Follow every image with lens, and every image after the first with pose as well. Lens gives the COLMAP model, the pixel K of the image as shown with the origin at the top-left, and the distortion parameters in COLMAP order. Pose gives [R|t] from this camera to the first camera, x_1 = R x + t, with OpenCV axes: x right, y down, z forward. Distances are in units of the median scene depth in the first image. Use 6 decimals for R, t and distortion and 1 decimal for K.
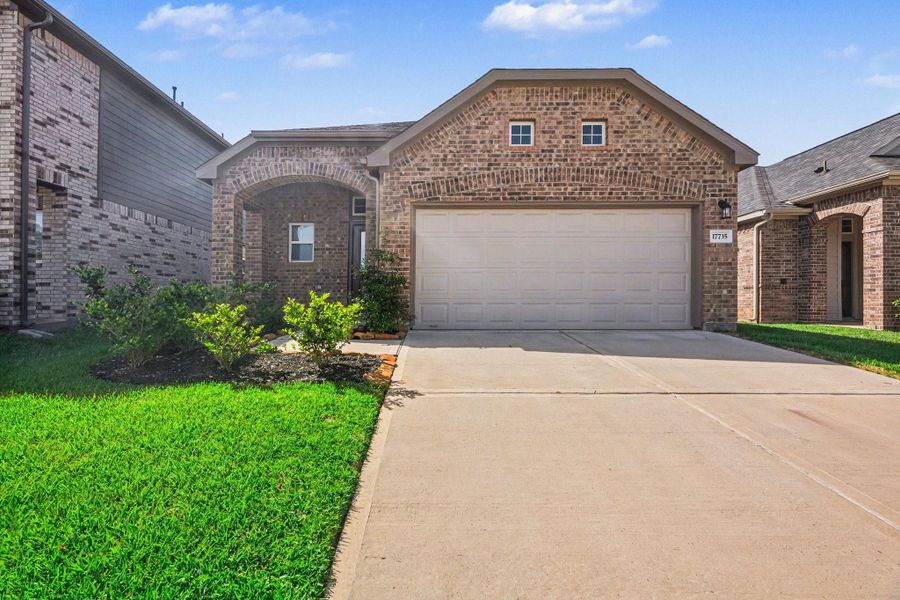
lens RADIAL K [[403.6, 0, 524.3], [0, 403.6, 297.5], [0, 0, 1]] dist [-0.001518, -0.000919]
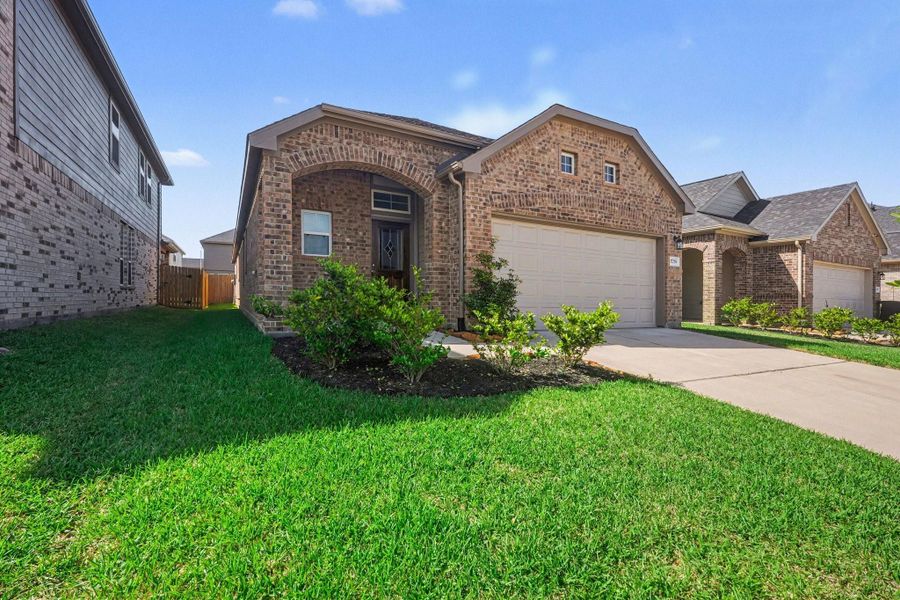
lens RADIAL K [[366.6, 0, 535.6], [0, 366.6, 301.2], [0, 0, 1]] dist [-0.000269, -0.000029]
pose [[0.887831, 0.020858, 0.459696, -0.573935], [-0.027460, 0.999593, 0.007678, -0.009692], [-0.459349, -0.019440, 0.888043, 0.084135]]
